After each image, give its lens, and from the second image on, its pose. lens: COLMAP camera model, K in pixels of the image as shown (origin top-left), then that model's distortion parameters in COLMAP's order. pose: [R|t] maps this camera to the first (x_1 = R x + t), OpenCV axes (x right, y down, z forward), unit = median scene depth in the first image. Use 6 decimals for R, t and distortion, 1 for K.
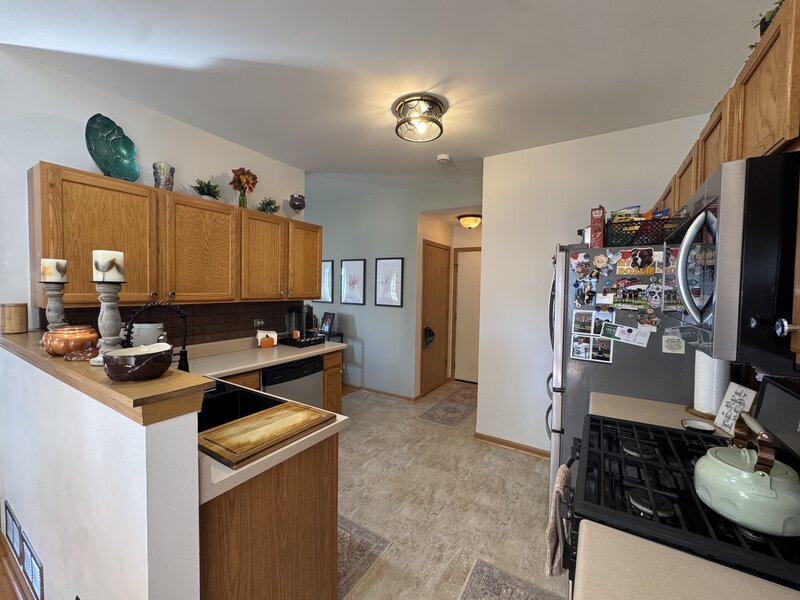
lens RADIAL K [[320.5, 0, 400.0], [0, 320.5, 300.0], [0, 0, 1]] dist [-0.002738, 0.000280]
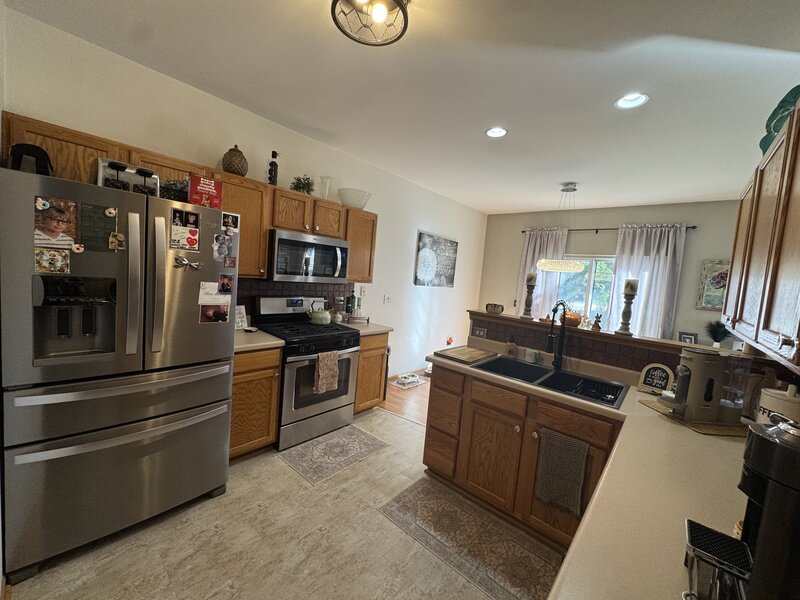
lens RADIAL K [[320.5, 0, 400.0], [0, 320.5, 300.0], [0, 0, 1]] dist [-0.002738, 0.000280]
pose [[-0.981908, -0.112527, 0.152297, -0.174860], [-0.094168, 0.987950, 0.122832, -0.079437], [-0.164284, 0.106268, -0.980672, 1.869770]]
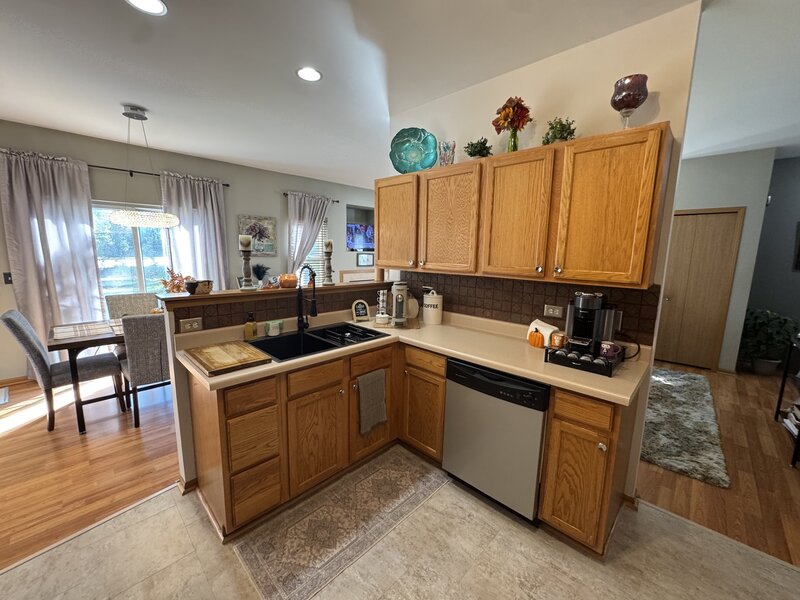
lens RADIAL K [[320.5, 0, 400.0], [0, 320.5, 300.0], [0, 0, 1]] dist [-0.002738, 0.000280]
pose [[-0.208741, 0.131607, -0.969075, 0.473084], [-0.060435, 0.987274, 0.147097, -0.055805], [0.976102, 0.089271, -0.198131, 1.261365]]
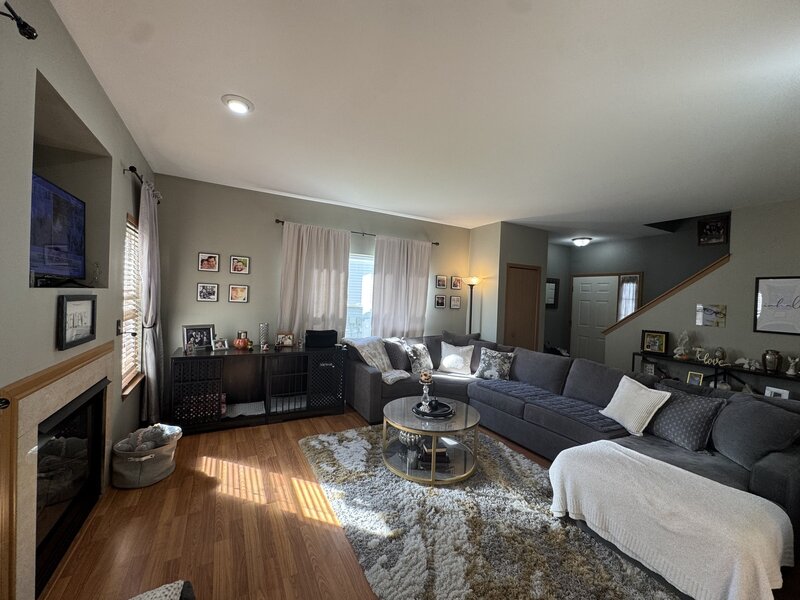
lens RADIAL K [[320.5, 0, 400.0], [0, 320.5, 300.0], [0, 0, 1]] dist [-0.002738, 0.000280]
pose [[0.870866, 0.021910, -0.491033, -1.616773], [-0.044616, 0.998406, -0.034580, -0.014609], [0.489492, 0.052022, 0.870455, -0.164590]]
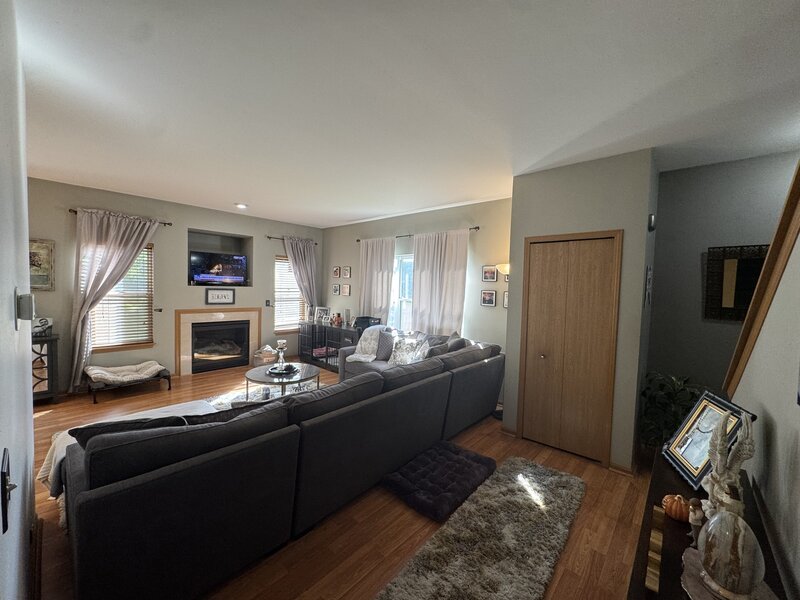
lens RADIAL K [[321.4, 0, 400.0], [0, 321.4, 300.0], [0, 0, 1]] dist [-0.018530, -0.000033]
pose [[-0.175025, 0.018825, -0.984384, -0.389763], [-0.074090, 0.996730, 0.032234, -0.126702], [0.981772, 0.078575, -0.173058, 2.189413]]
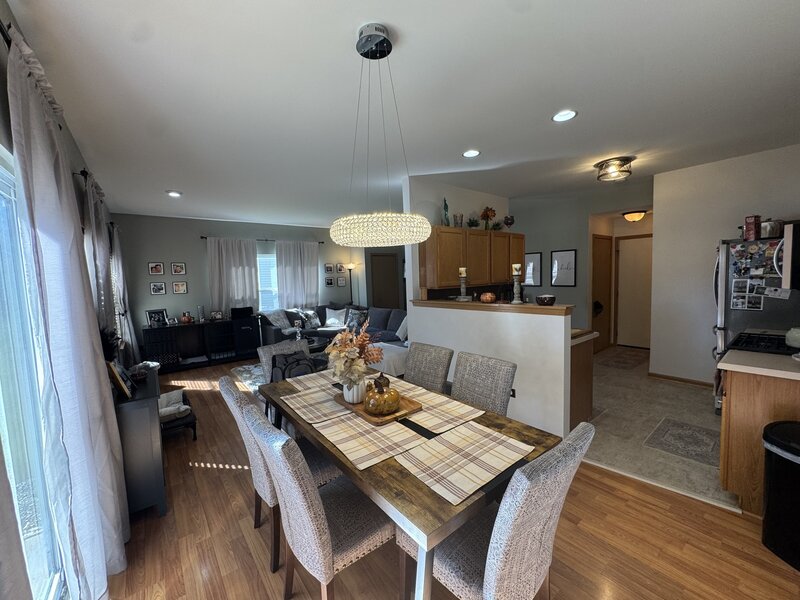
lens RADIAL K [[320.5, 0, 400.0], [0, 320.5, 300.0], [0, 0, 1]] dist [-0.002738, 0.000280]
pose [[0.940896, -0.024292, -0.337824, -0.492951], [0.036755, 0.998857, 0.030543, 0.022297], [0.336696, -0.041154, 0.940714, -1.075532]]
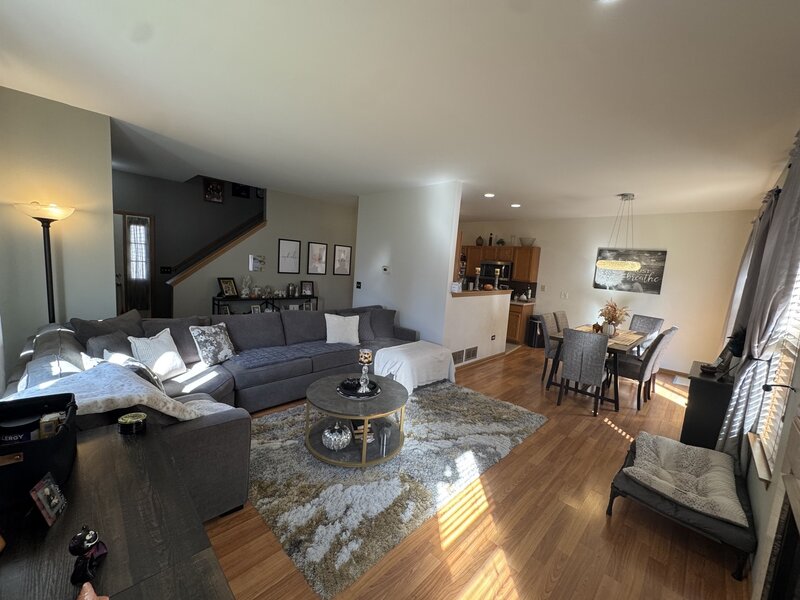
lens RADIAL K [[320.5, 0, 400.0], [0, 320.5, 300.0], [0, 0, 1]] dist [-0.002738, 0.000280]
pose [[0.220403, -0.110780, 0.969098, -3.444067], [-0.024989, 0.992562, 0.119146, -0.124225], [-0.975089, -0.050476, 0.215996, 0.739194]]
